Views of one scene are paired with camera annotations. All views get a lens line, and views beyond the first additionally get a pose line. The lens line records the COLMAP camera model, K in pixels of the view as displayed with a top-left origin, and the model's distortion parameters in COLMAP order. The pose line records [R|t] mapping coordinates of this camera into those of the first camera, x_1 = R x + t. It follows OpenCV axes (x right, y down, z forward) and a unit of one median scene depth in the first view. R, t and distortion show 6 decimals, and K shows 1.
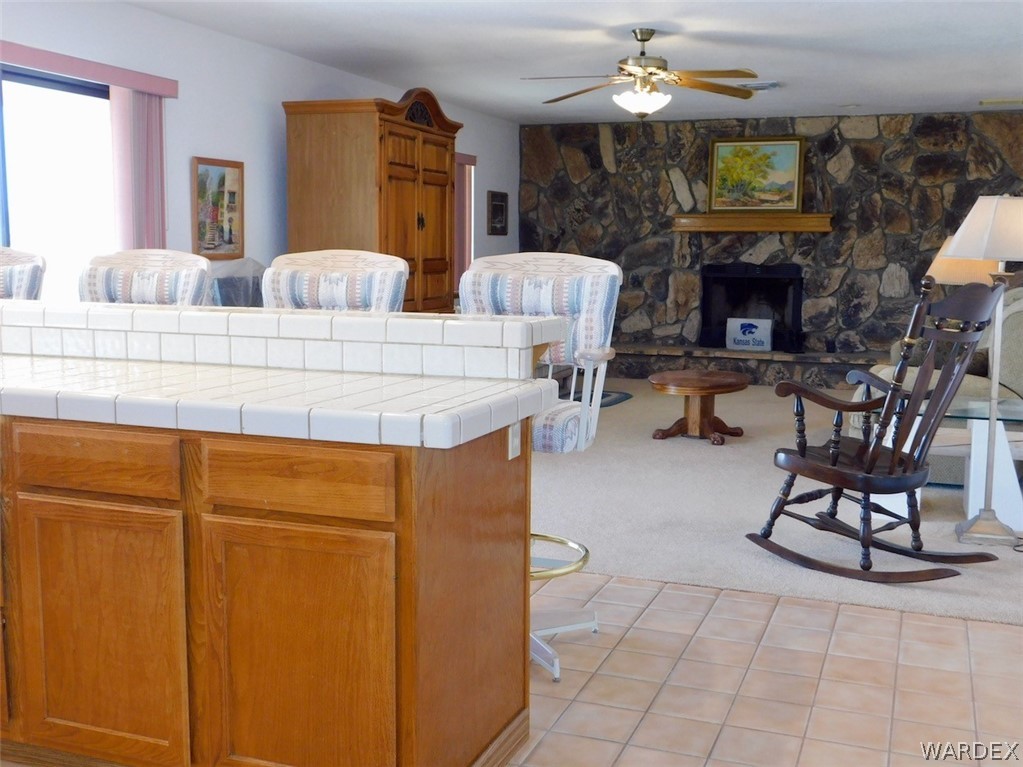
lens RADIAL K [[1094.5, 0, 511.5], [0, 1094.5, 383.5], [0, 0, 1]] dist [0.007451, 0.017981]
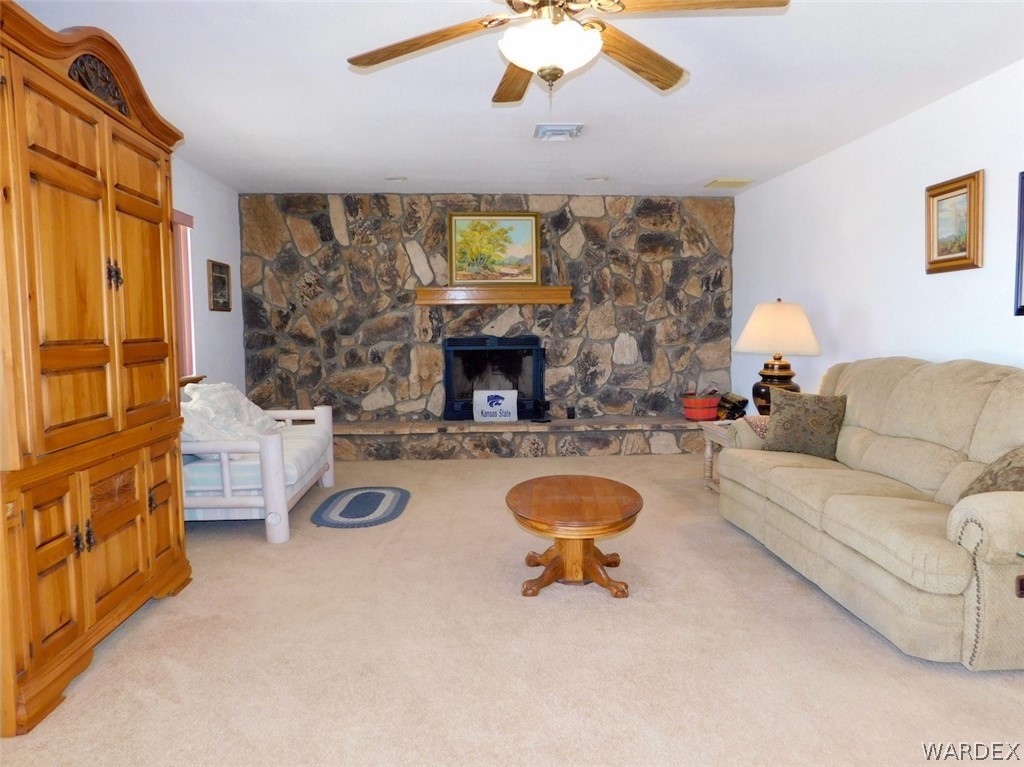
lens RADIAL K [[673.9, 0, 512.0], [0, 673.9, 383.5], [0, 0, 1]] dist [-0.083816, 0.067158]
pose [[0.904353, -0.052344, 0.423563, -0.031595], [0.069400, 0.997277, -0.024933, -0.049661], [-0.421105, 0.051943, 0.905524, 0.437157]]
